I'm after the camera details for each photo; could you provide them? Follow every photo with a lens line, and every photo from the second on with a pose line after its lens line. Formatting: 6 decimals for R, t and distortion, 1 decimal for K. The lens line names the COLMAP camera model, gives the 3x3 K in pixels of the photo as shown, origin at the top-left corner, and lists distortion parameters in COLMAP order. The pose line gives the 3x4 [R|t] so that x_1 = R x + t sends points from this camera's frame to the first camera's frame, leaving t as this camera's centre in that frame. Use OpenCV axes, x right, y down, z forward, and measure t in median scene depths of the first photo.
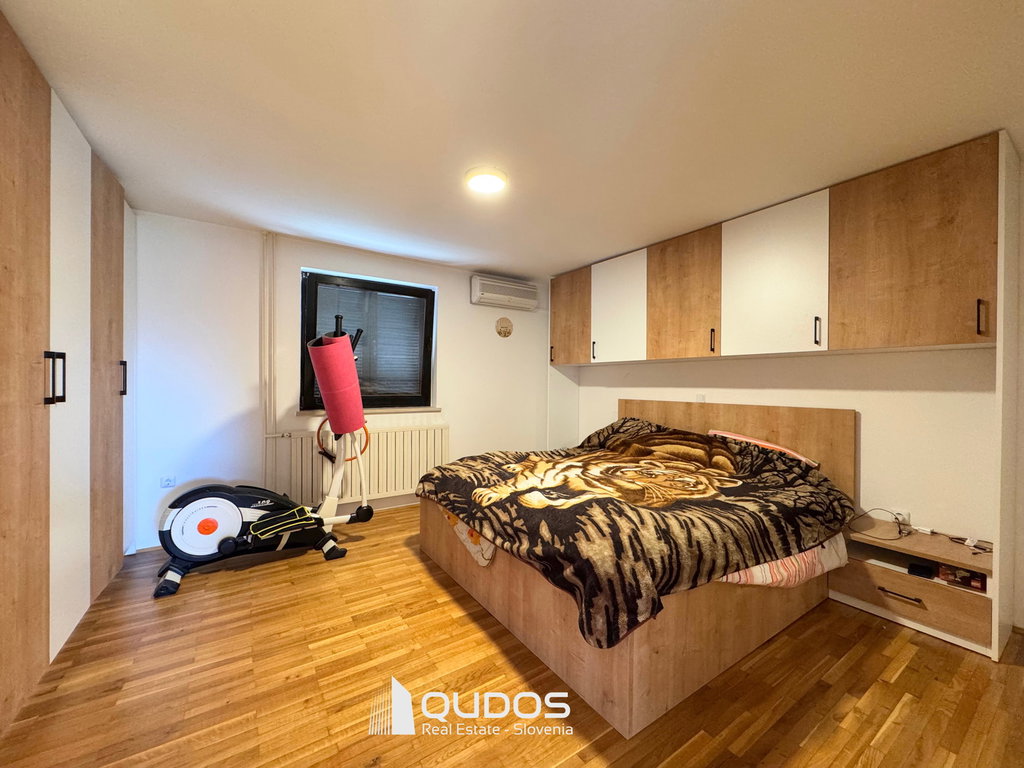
lens RADIAL K [[408.7, 0, 510.7], [0, 408.7, 385.7], [0, 0, 1]] dist [0.000370, 0.000184]
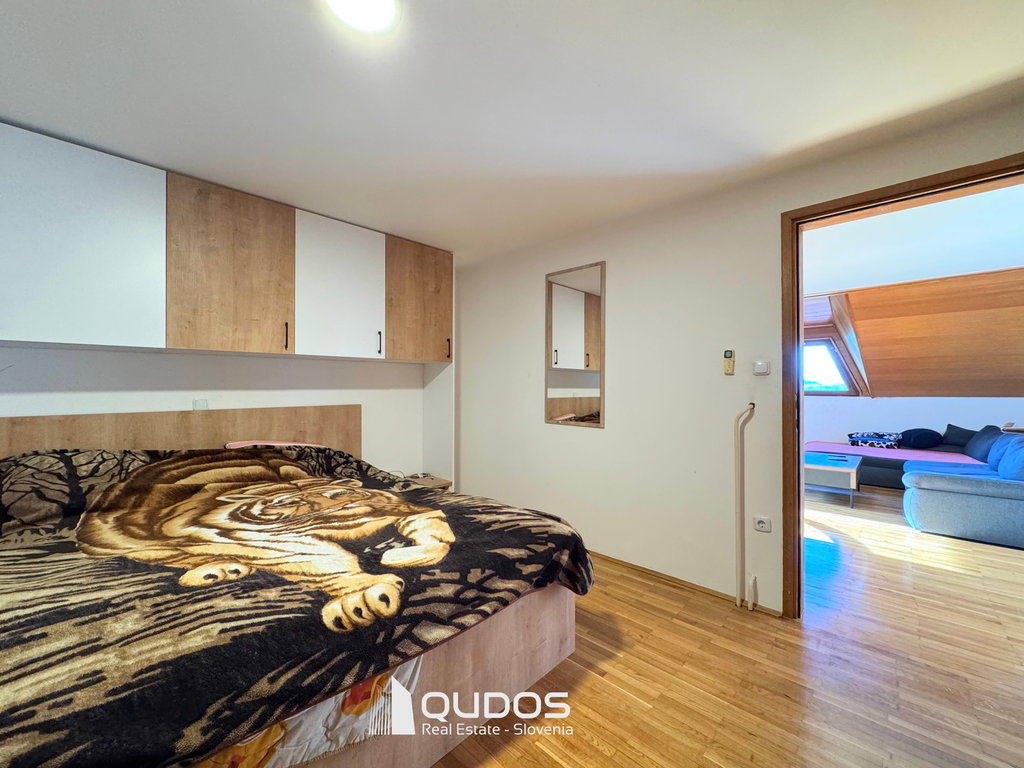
lens RADIAL K [[408.7, 0, 510.7], [0, 408.7, 385.7], [0, 0, 1]] dist [0.000370, 0.000184]
pose [[-0.212997, -0.009488, 0.977007, -0.489878], [0.005800, 0.999923, 0.010975, -0.010788], [-0.977036, 0.008004, -0.212926, 0.747383]]
